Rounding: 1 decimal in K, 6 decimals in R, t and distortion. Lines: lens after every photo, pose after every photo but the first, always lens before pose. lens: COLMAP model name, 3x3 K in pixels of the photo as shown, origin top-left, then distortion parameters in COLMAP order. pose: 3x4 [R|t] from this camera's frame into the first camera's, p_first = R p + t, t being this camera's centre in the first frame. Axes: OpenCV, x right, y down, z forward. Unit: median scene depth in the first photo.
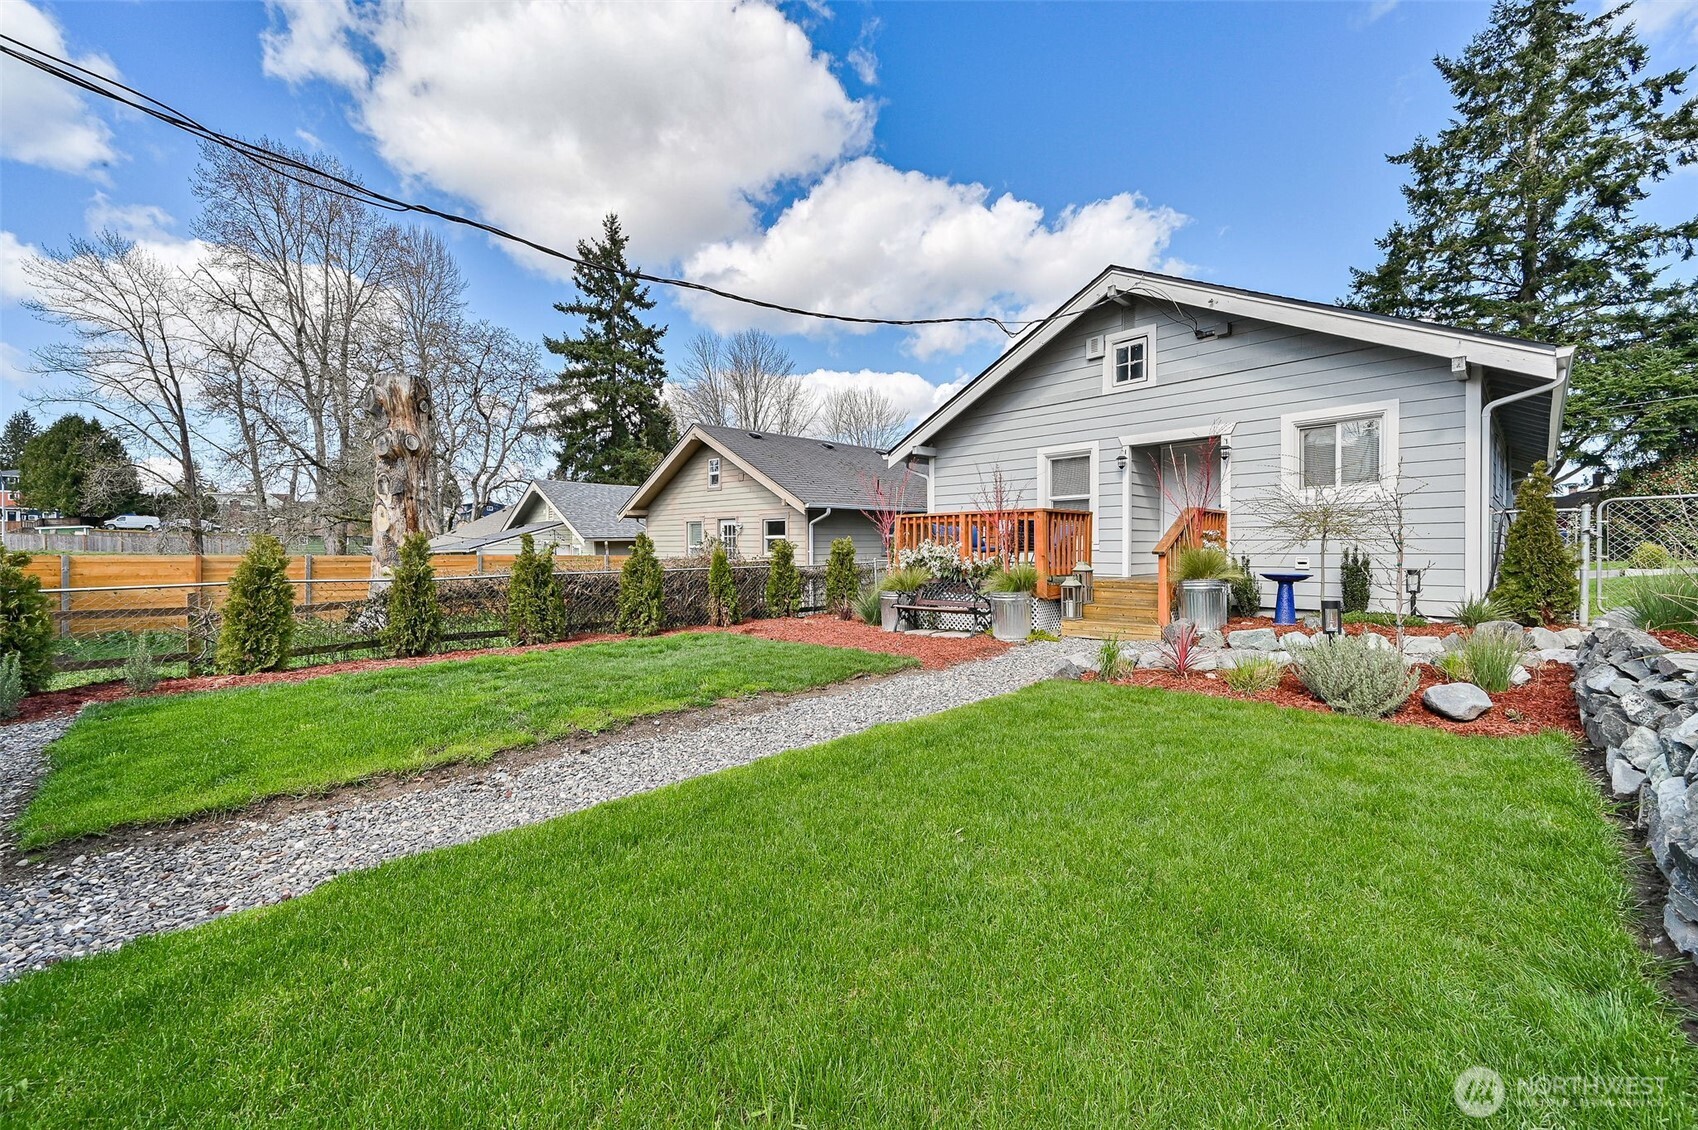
lens RADIAL K [[670.1, 0, 849.3], [0, 670.1, 558.1], [0, 0, 1]] dist [0.017485, 0.003128]
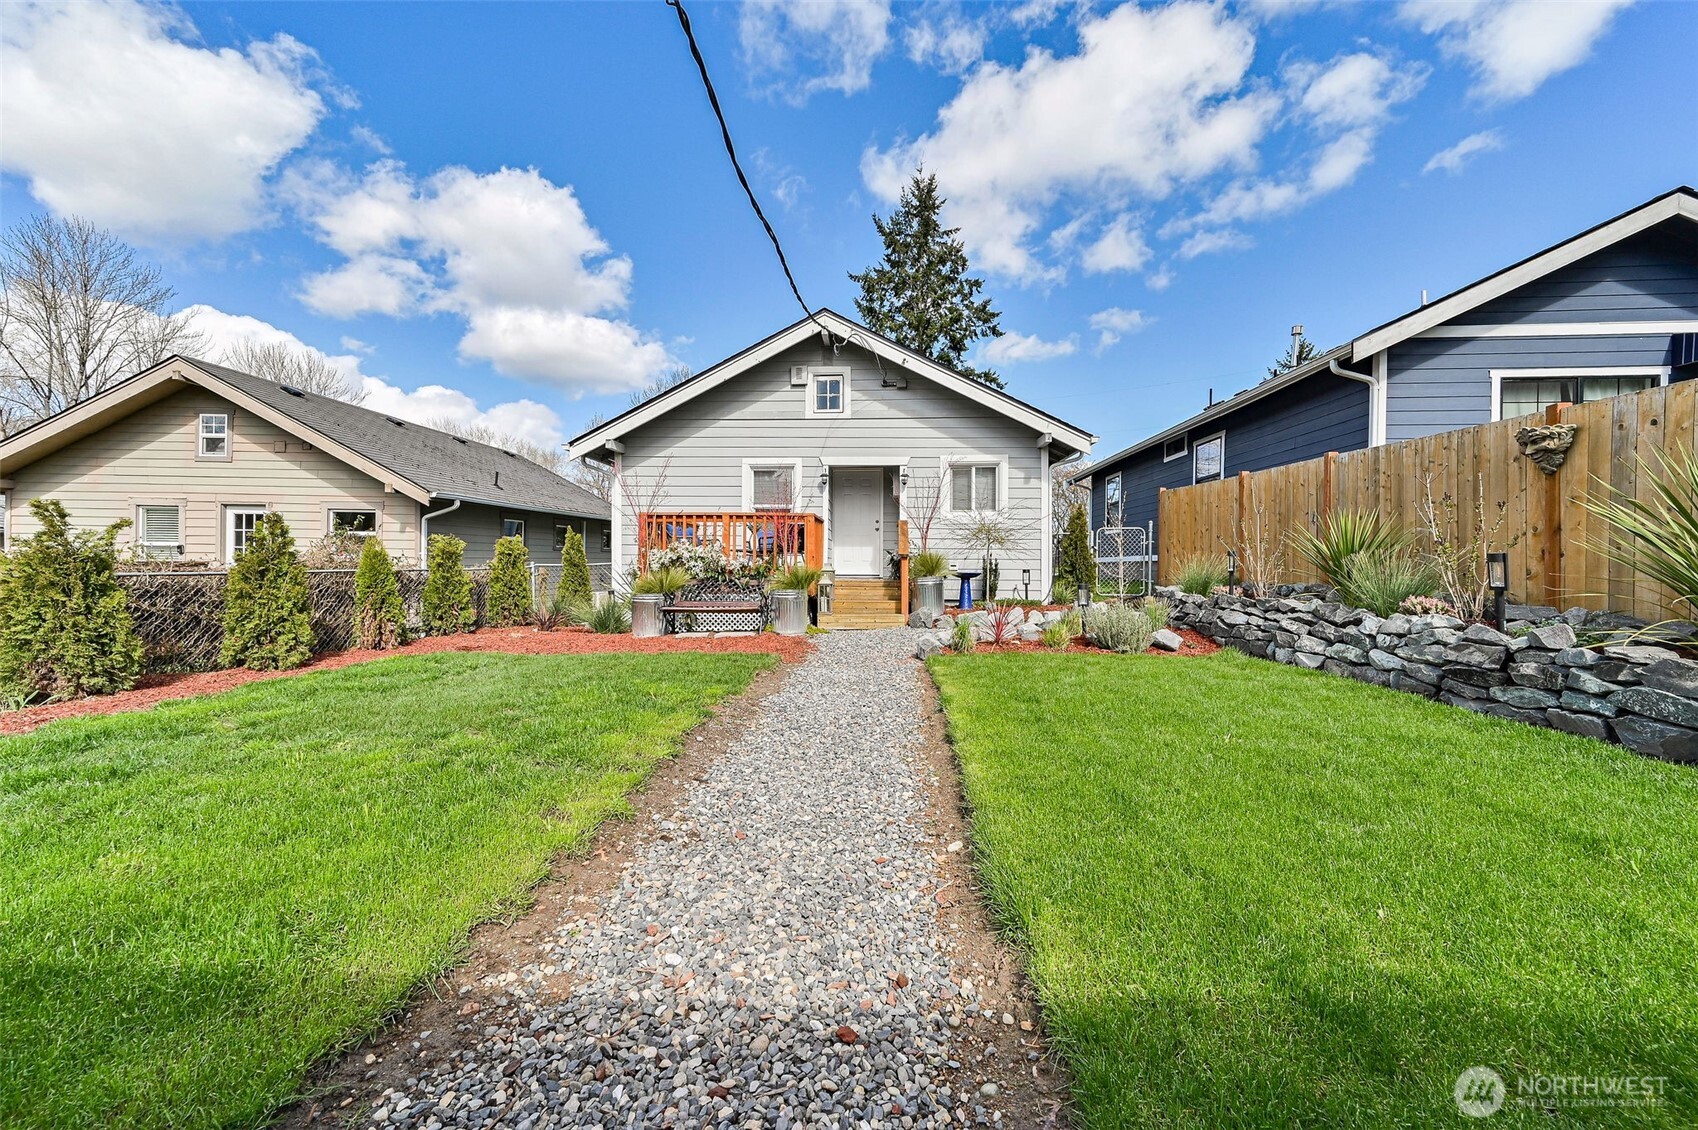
lens RADIAL K [[651.1, 0, 871.7], [0, 651.1, 562.7], [0, 0, 1]] dist [0.020603, 0.000304]
pose [[0.742143, 0.011317, 0.670146, -0.261179], [-0.001952, 0.999890, -0.014723, 0.016240], [-0.670239, 0.009618, 0.742083, 0.104165]]
